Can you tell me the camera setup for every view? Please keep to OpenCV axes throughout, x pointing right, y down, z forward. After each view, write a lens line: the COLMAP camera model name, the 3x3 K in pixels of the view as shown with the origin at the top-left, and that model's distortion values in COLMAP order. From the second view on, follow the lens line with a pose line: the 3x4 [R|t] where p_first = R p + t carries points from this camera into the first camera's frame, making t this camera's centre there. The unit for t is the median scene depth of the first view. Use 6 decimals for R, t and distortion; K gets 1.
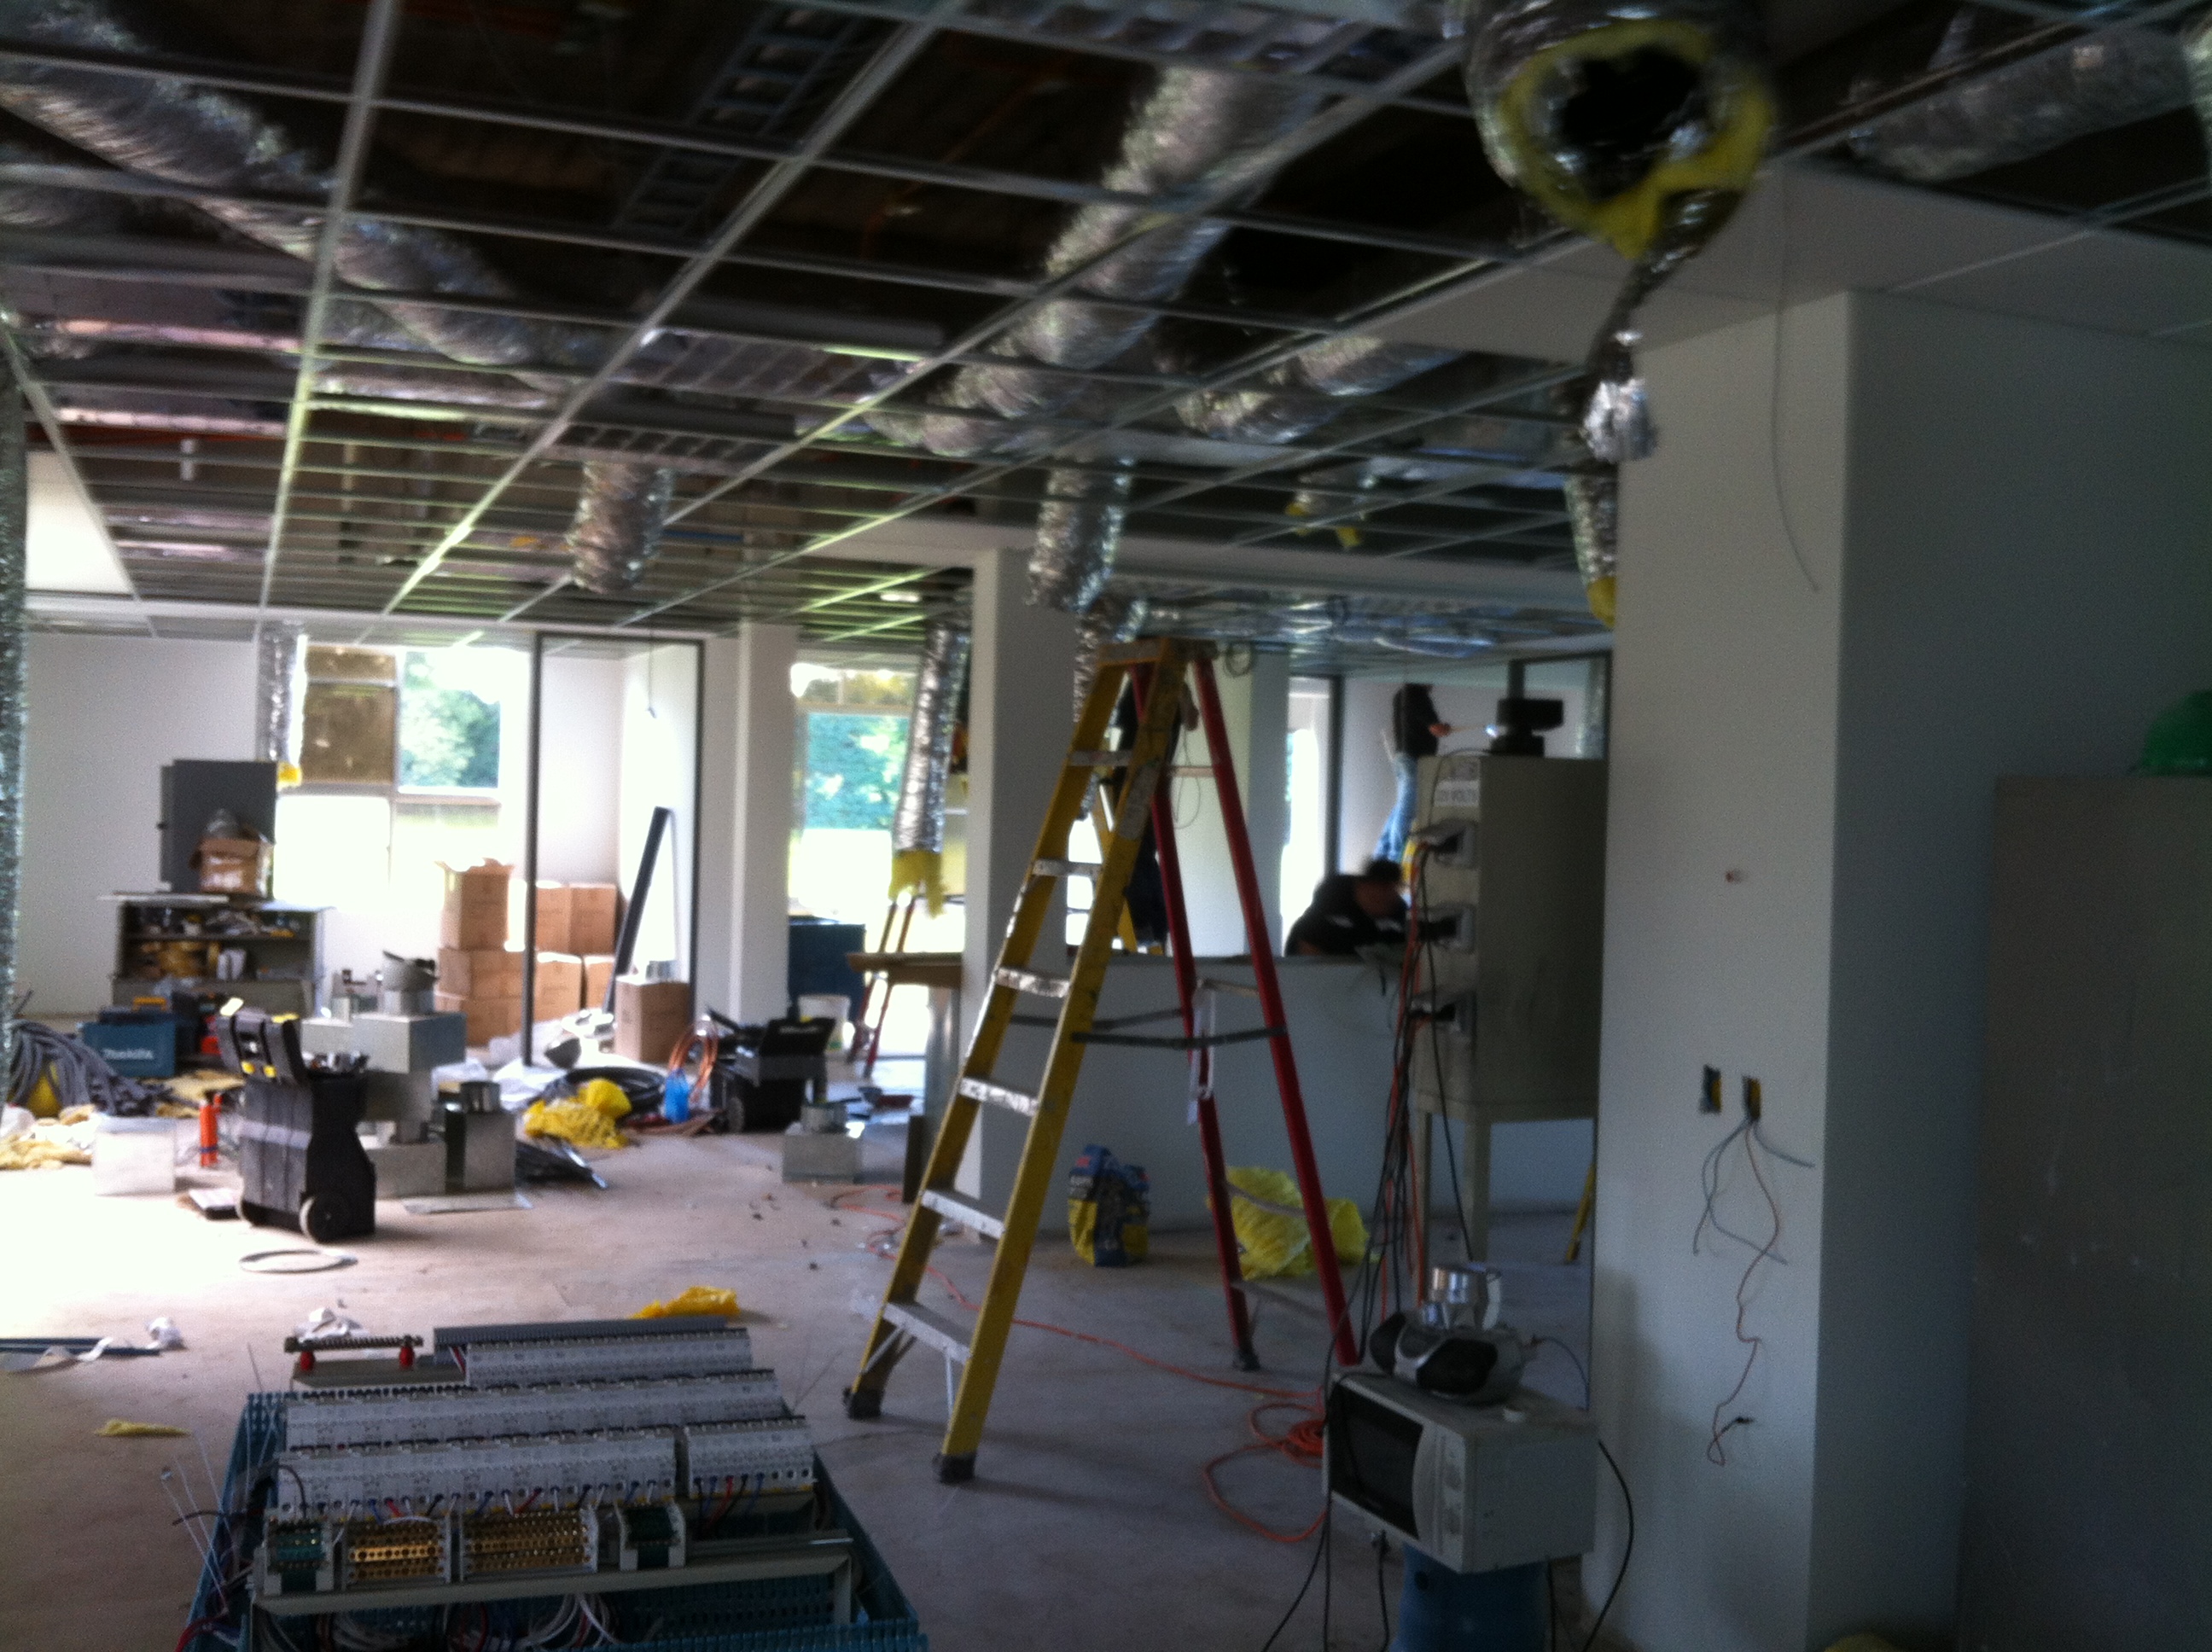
lens RADIAL K [[2187.7, 0, 1108.4], [0, 2187.7, 829.7], [0, 0, 1]] dist [-0.029132, 0.000000]
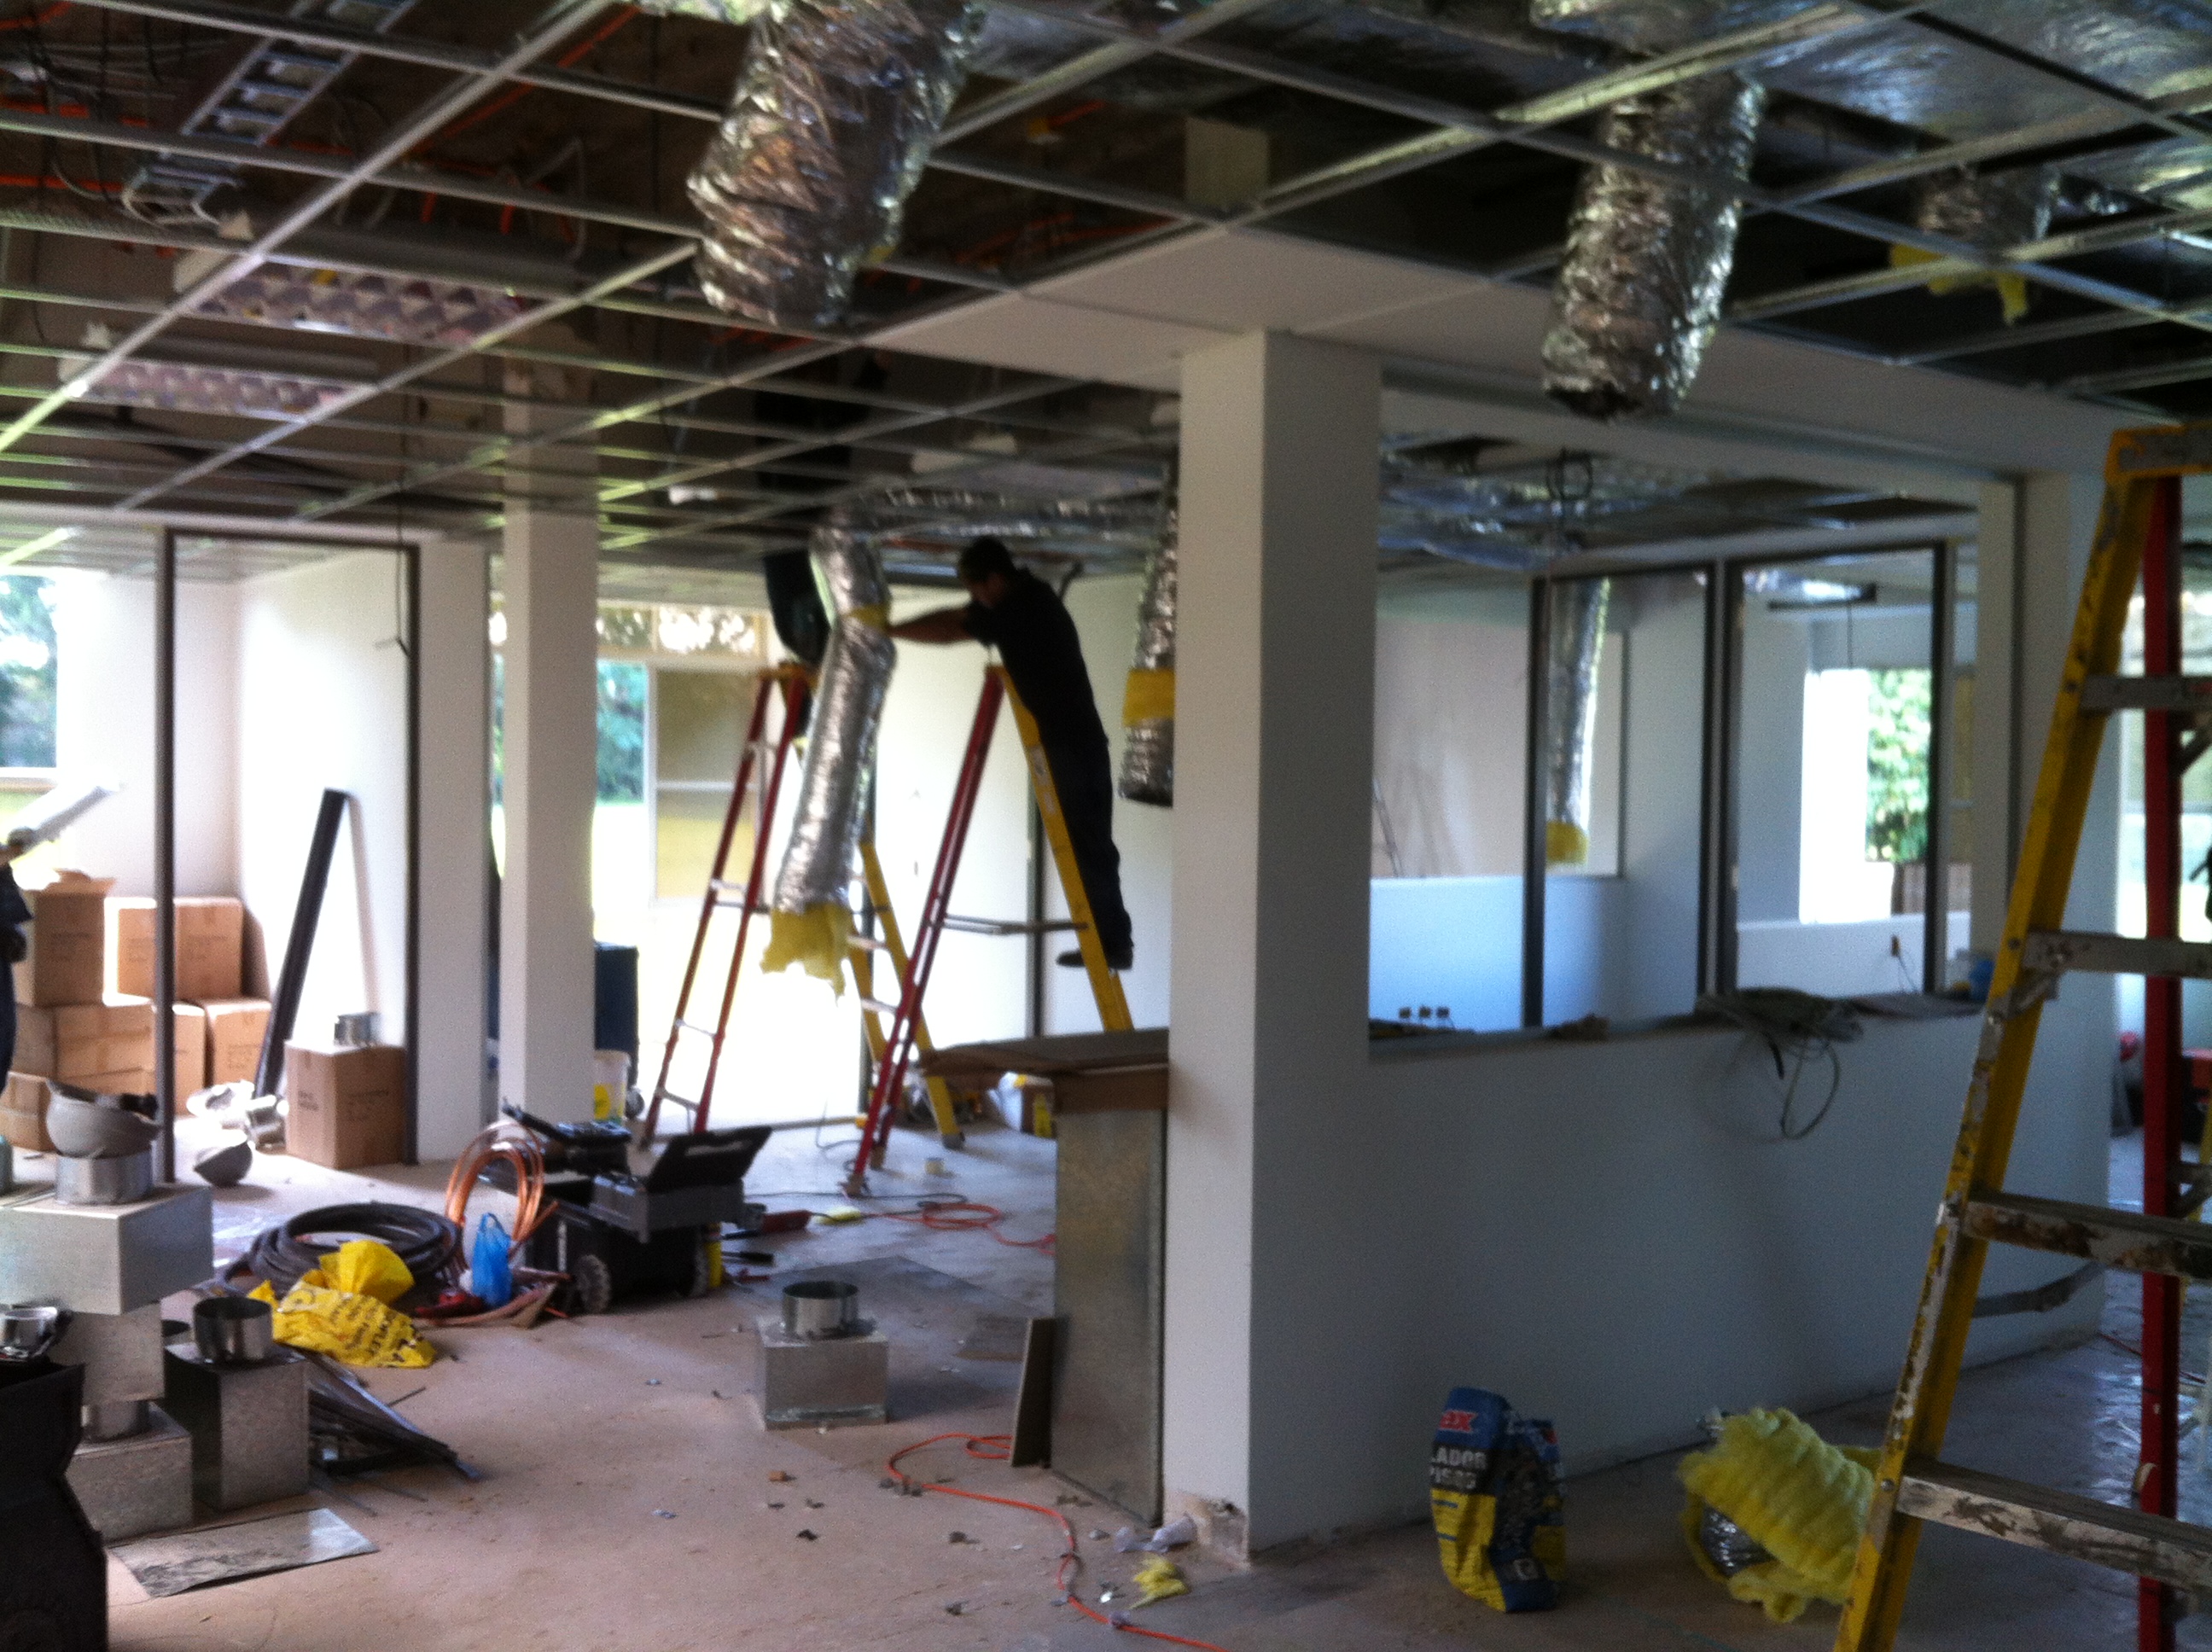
lens RADIAL K [[2187.7, 0, 1098.1], [0, 2187.7, 814.8], [0, 0, 1]] dist [-0.029132, 0.000000]
pose [[0.972354, -0.018786, 0.232754, -0.172533], [0.016193, 0.999784, 0.013047, -0.009925], [-0.232948, -0.008917, 0.972448, 0.357696]]
